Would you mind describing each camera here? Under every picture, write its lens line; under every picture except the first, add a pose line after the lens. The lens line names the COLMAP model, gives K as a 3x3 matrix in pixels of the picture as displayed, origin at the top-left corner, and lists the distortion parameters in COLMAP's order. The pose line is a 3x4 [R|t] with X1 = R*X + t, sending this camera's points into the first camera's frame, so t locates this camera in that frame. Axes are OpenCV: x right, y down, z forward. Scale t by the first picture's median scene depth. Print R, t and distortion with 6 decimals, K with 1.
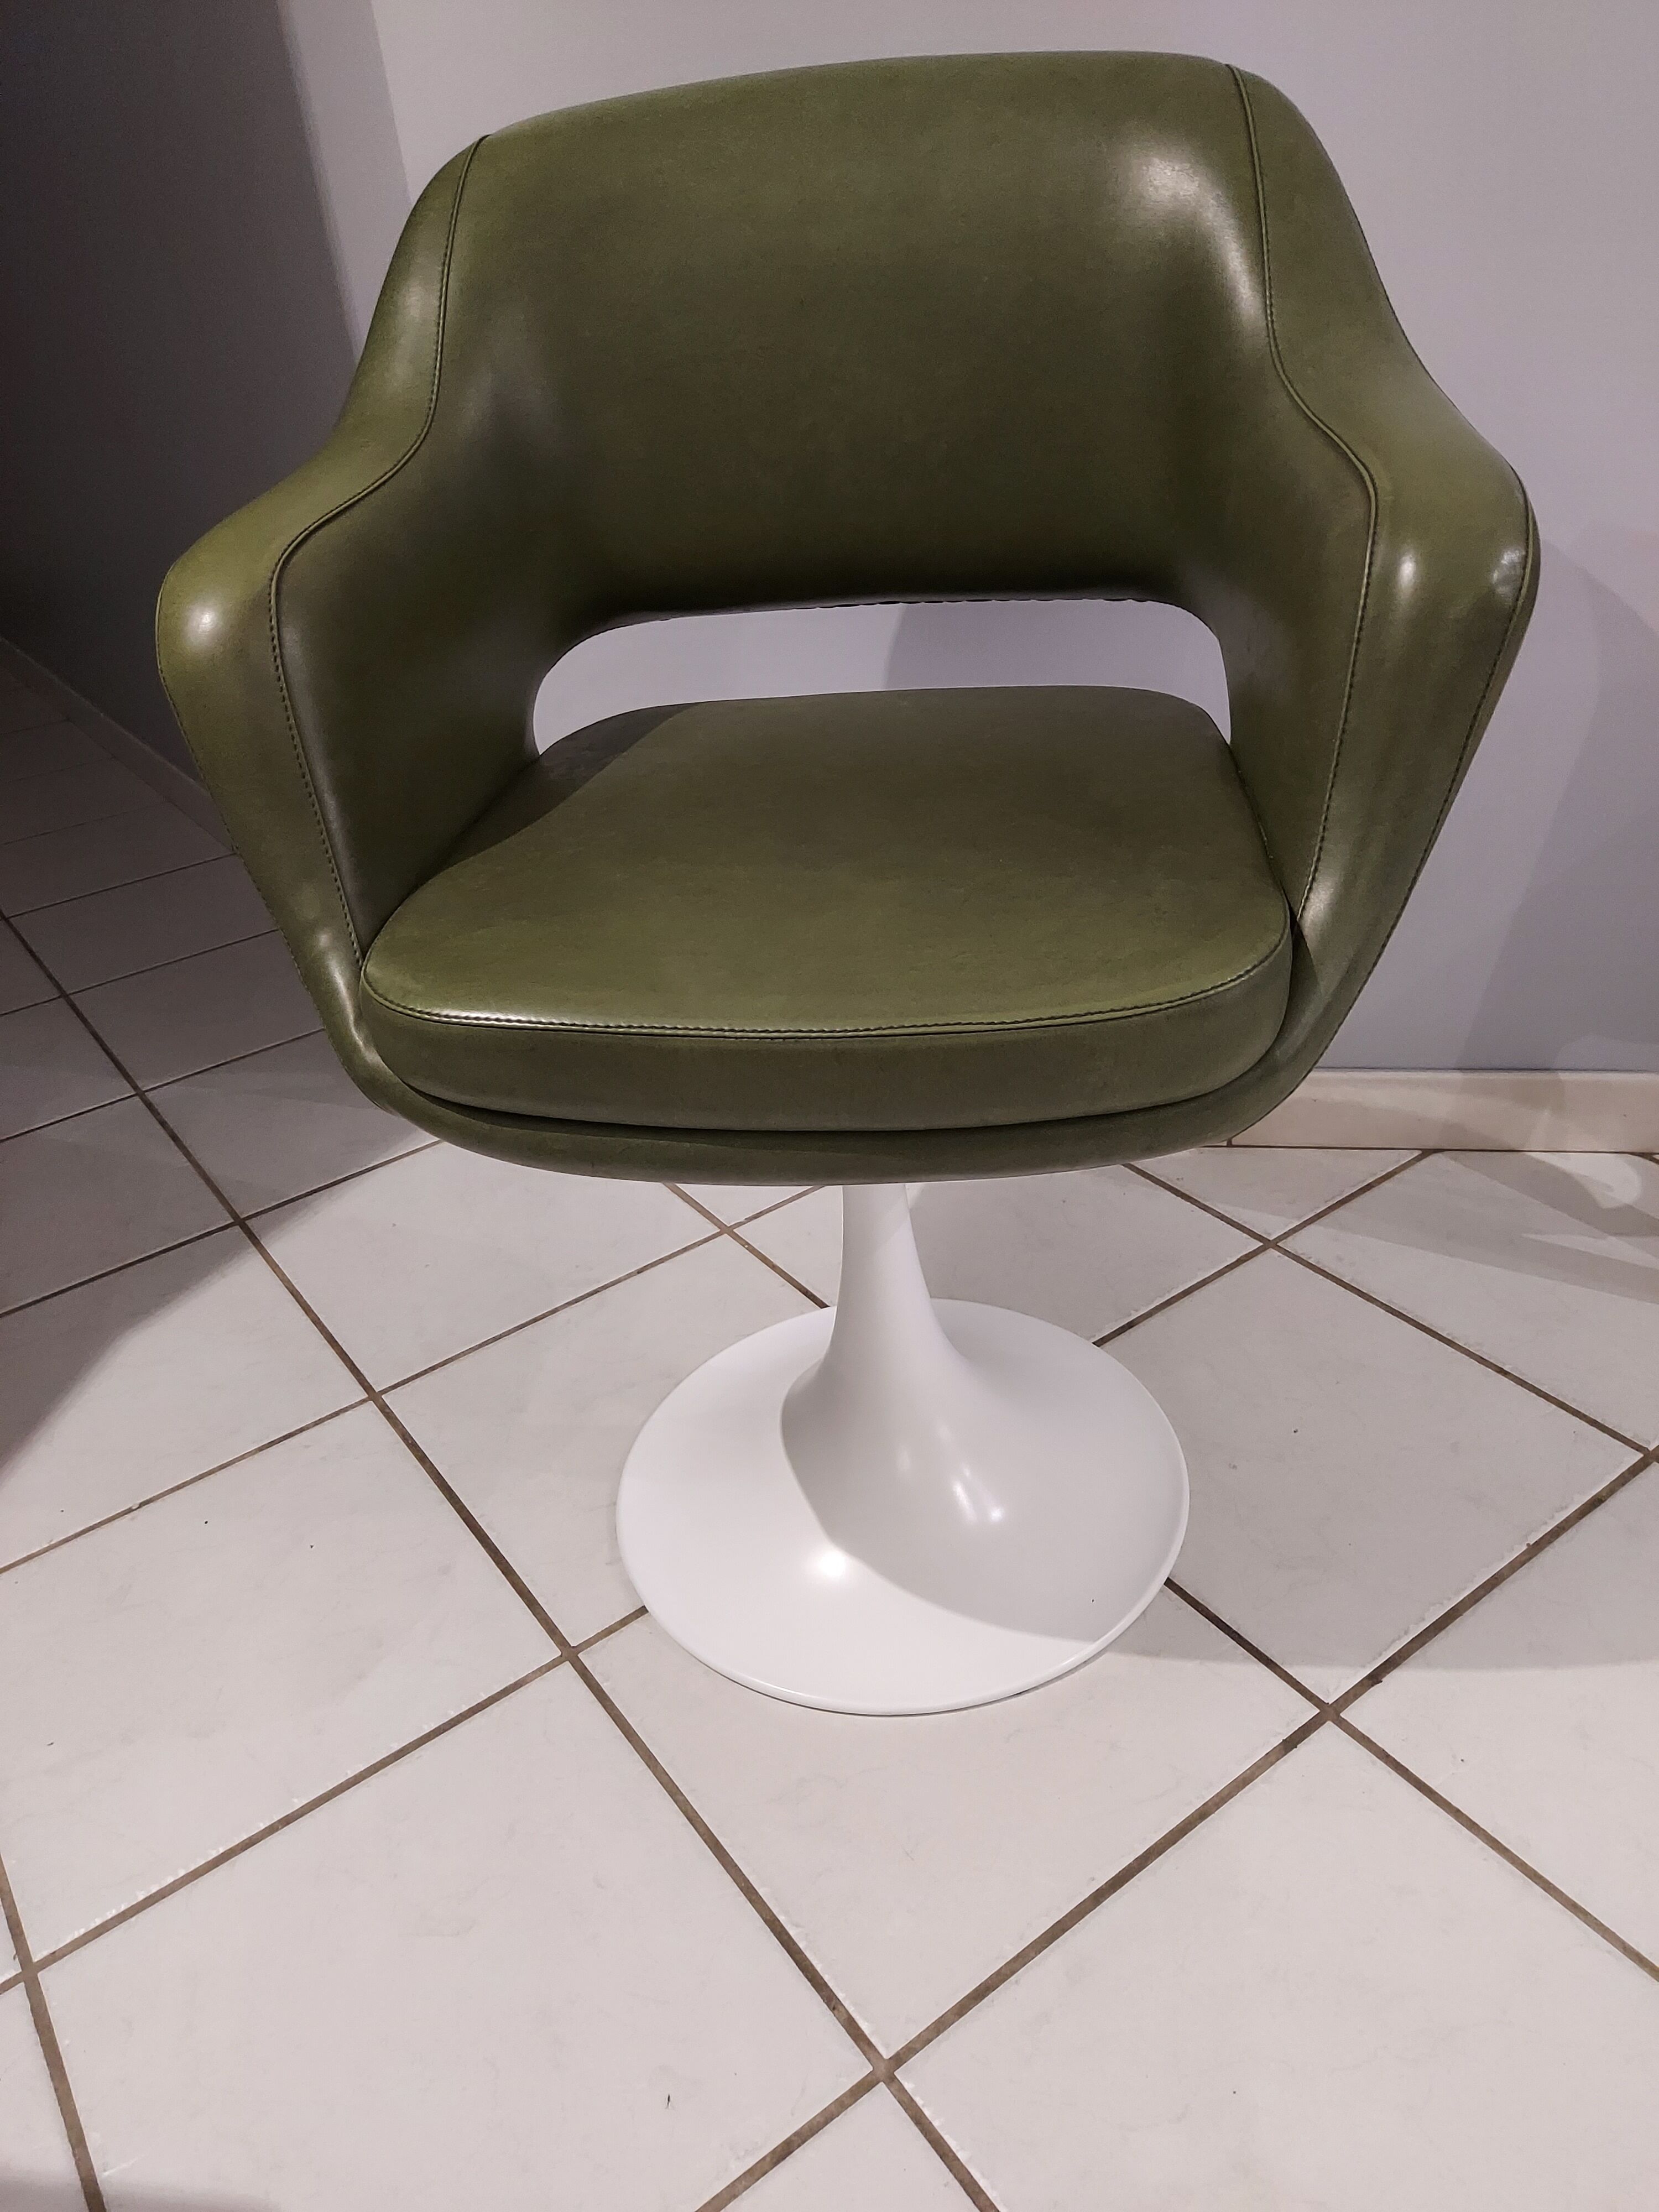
lens RADIAL K [[1857.8, 0, 845.8], [0, 1857.8, 1152.7], [0, 0, 1]] dist [0.002120, -0.030740]
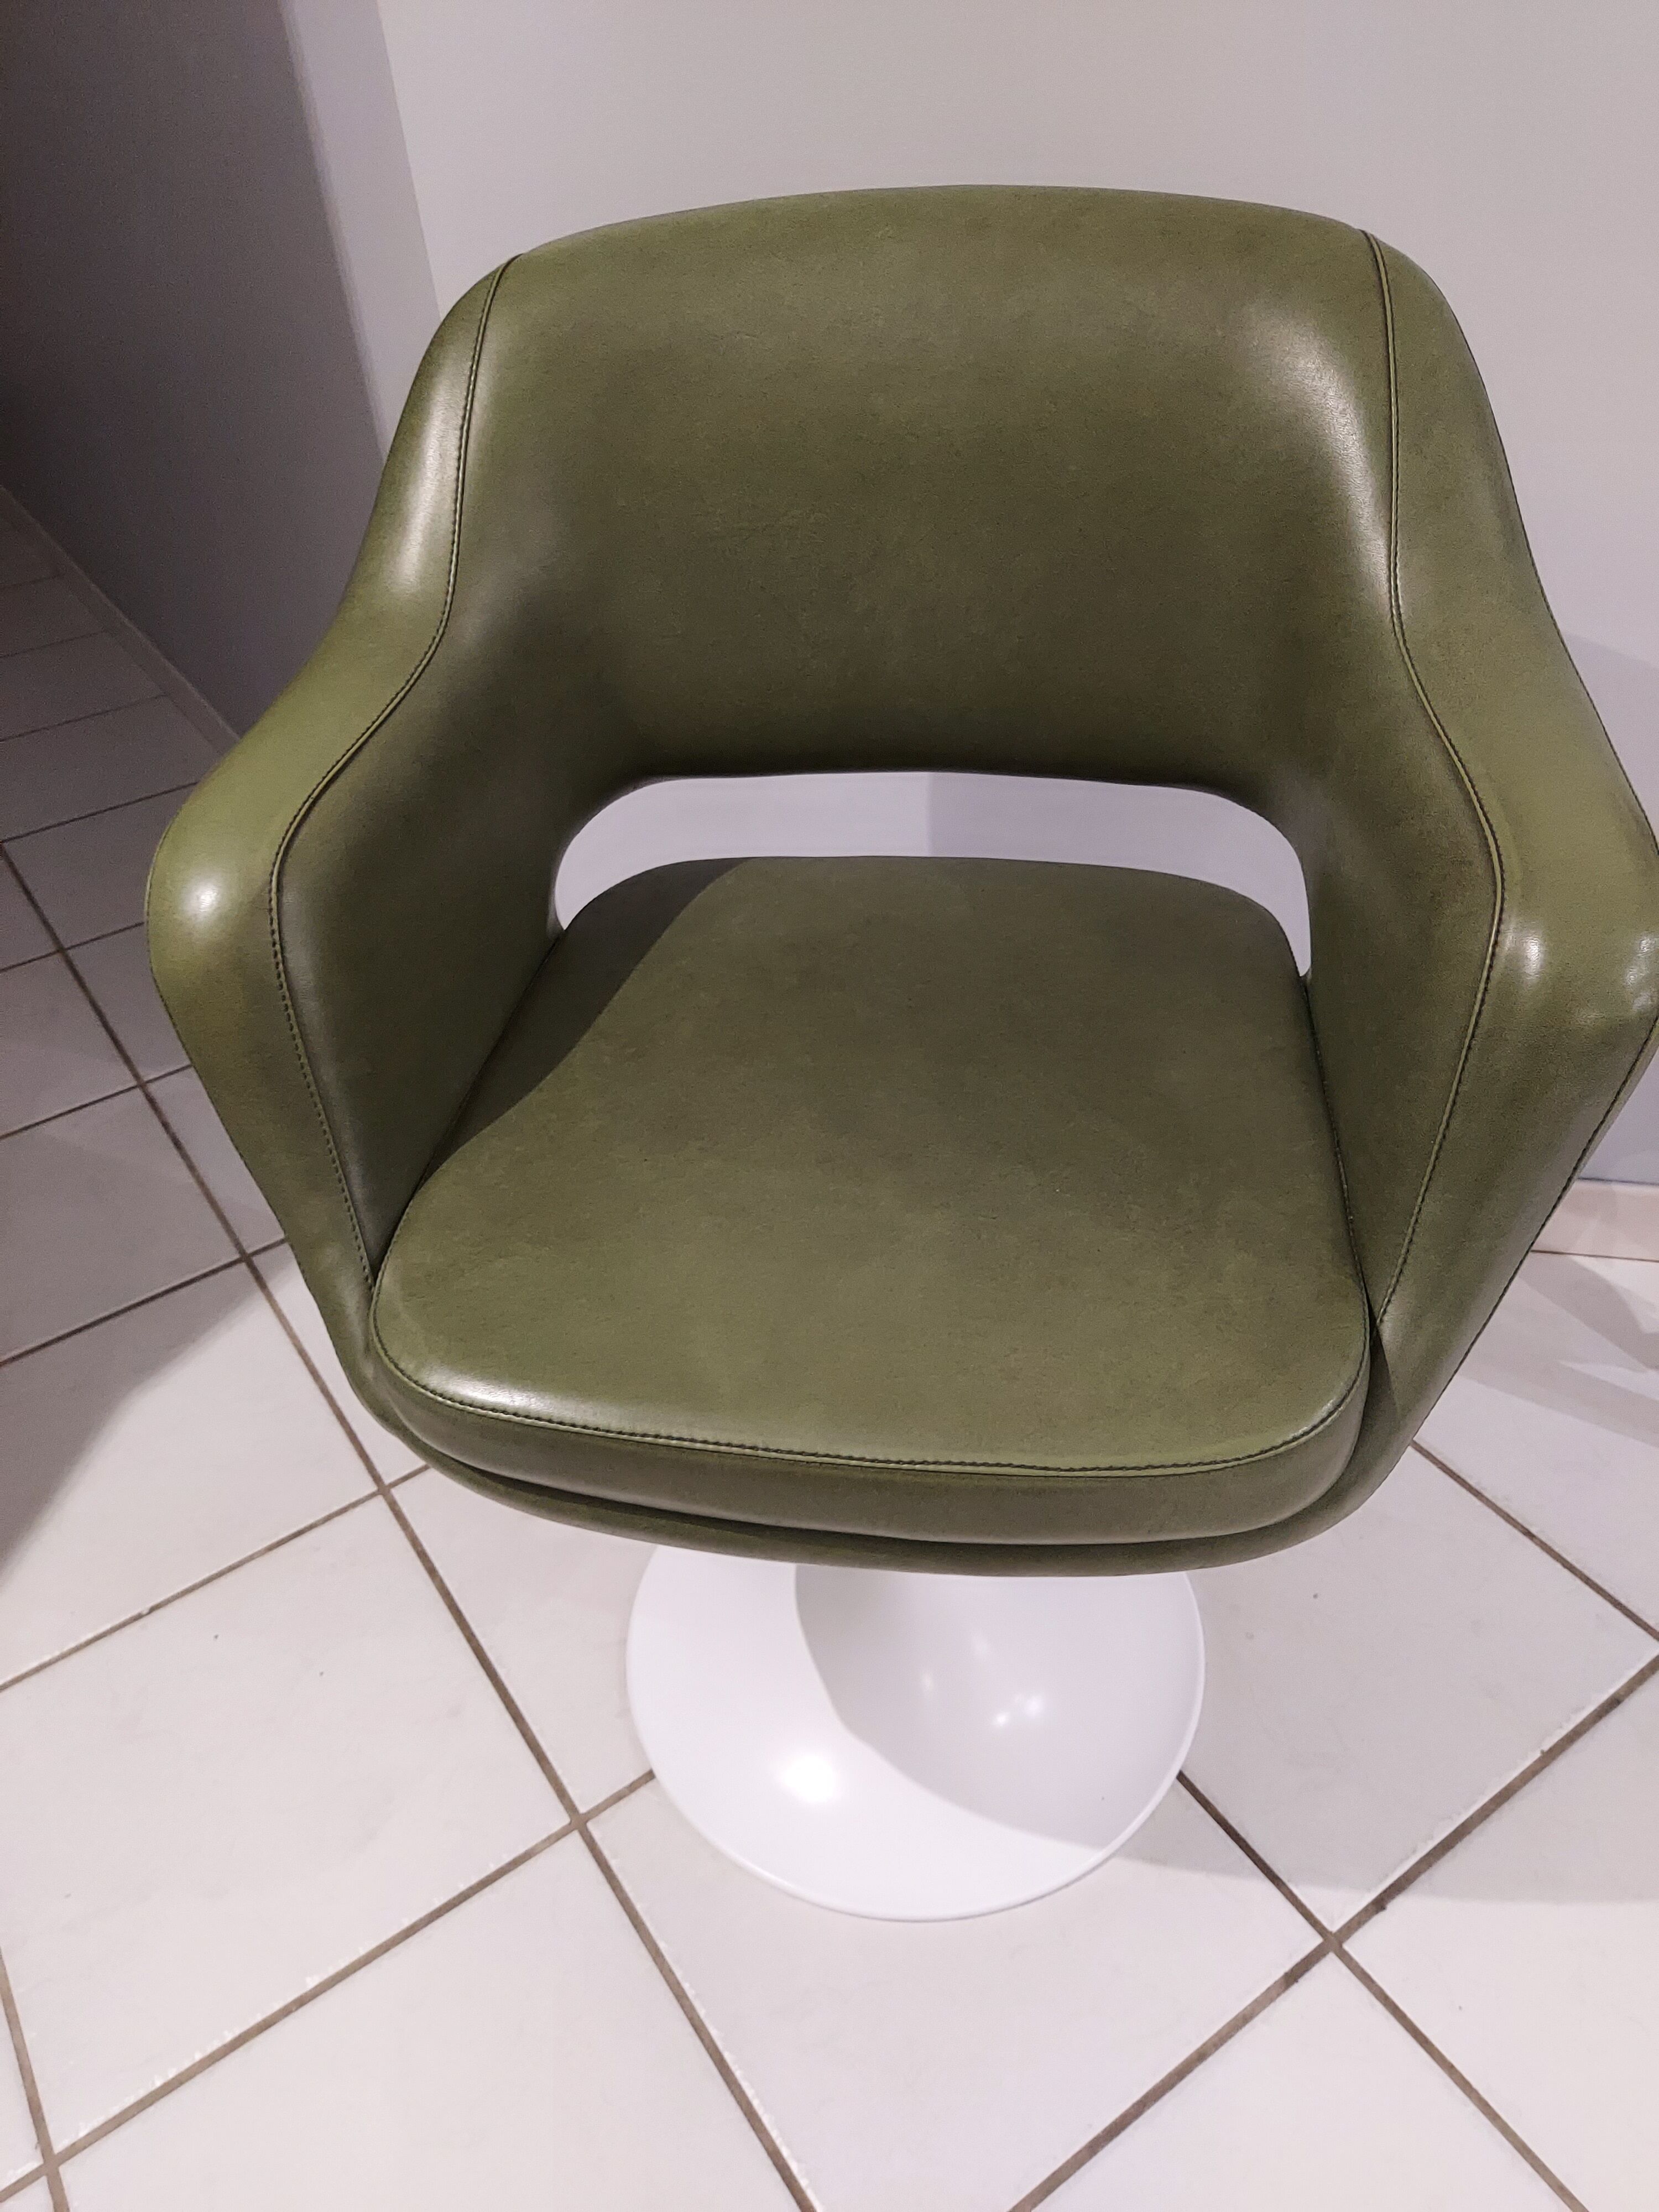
lens RADIAL K [[1857.8, 0, 836.6], [0, 1857.8, 1248.6], [0, 0, 1]] dist [0.002120, -0.030740]
pose [[0.999290, 0.037427, -0.004333, -0.017899], [-0.036304, 0.987247, 0.155004, -0.217447], [0.010079, -0.154737, 0.987904, 0.060369]]
